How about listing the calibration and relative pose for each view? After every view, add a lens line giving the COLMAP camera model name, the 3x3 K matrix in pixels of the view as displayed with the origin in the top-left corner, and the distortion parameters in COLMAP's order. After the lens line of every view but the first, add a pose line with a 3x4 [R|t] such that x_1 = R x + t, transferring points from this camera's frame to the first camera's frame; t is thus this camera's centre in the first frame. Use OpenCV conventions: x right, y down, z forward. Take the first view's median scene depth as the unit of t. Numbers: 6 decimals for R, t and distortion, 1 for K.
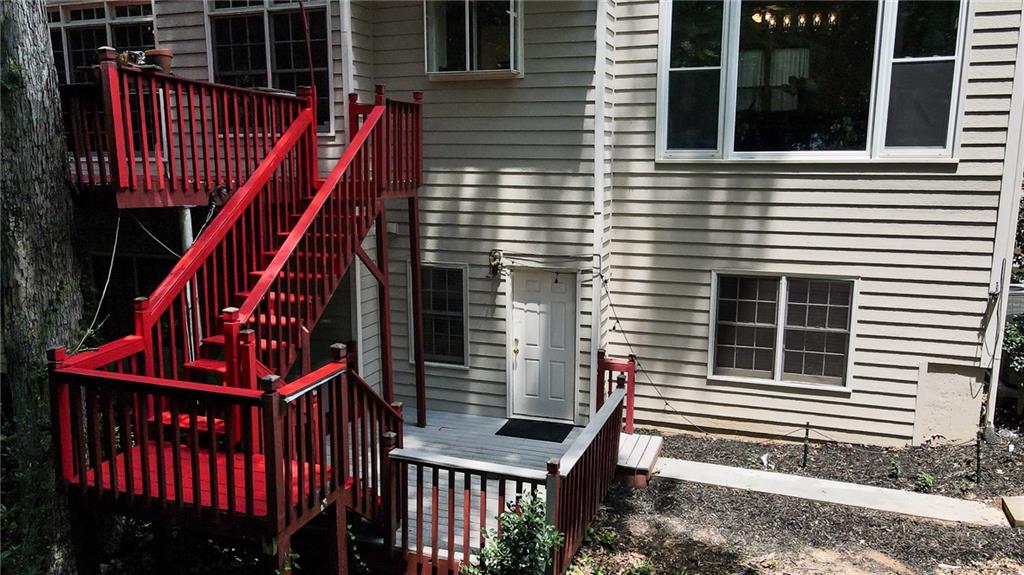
lens RADIAL K [[735.2, 0, 512.0], [0, 735.2, 287.5], [0, 0, 1]] dist [-0.002202, 0.005756]
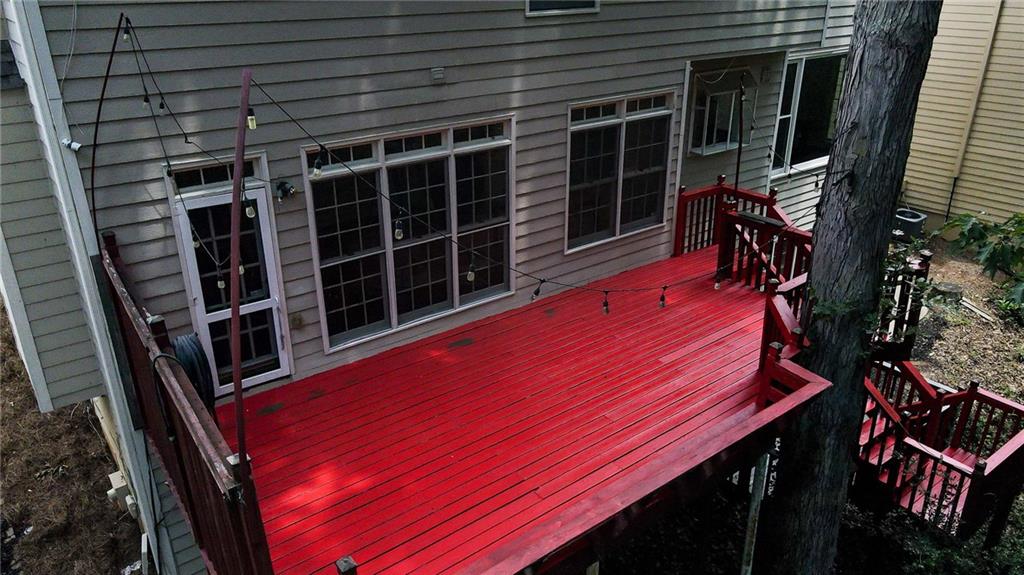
lens RADIAL K [[735.2, 0, 512.0], [0, 735.2, 287.5], [0, 0, 1]] dist [-0.002202, 0.005756]
pose [[0.592247, -0.327907, 0.736016, -1.313007], [0.163854, 0.943374, 0.288440, -0.507704], [-0.788920, -0.050229, 0.612439, 0.529936]]
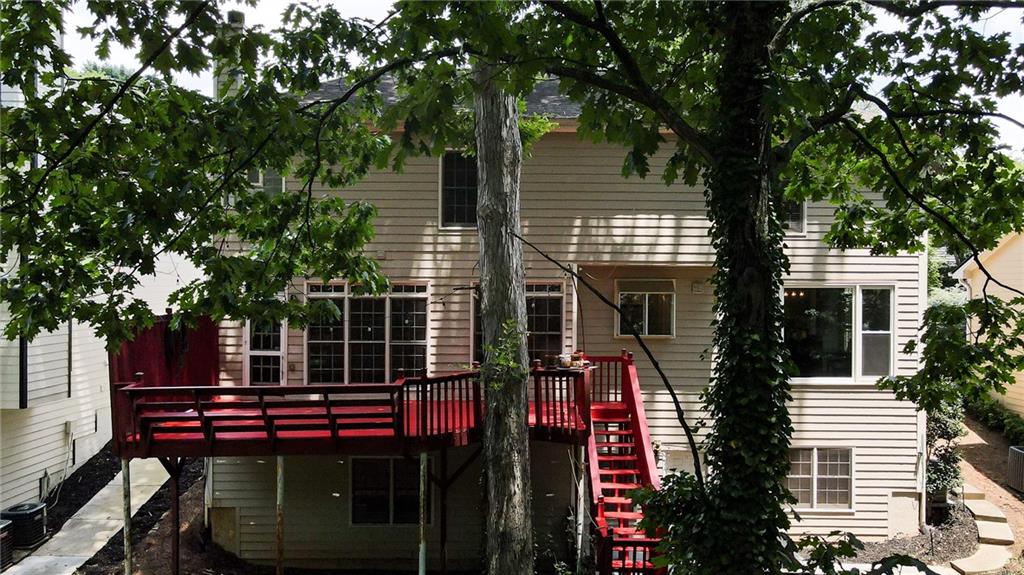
lens RADIAL K [[735.2, 0, 512.0], [0, 735.2, 287.5], [0, 0, 1]] dist [-0.002202, 0.005756]
pose [[0.954469, 0.001135, 0.298309, -0.866728], [0.049699, 0.985412, -0.162766, -0.145208], [-0.294142, 0.170180, 0.940489, -0.522980]]
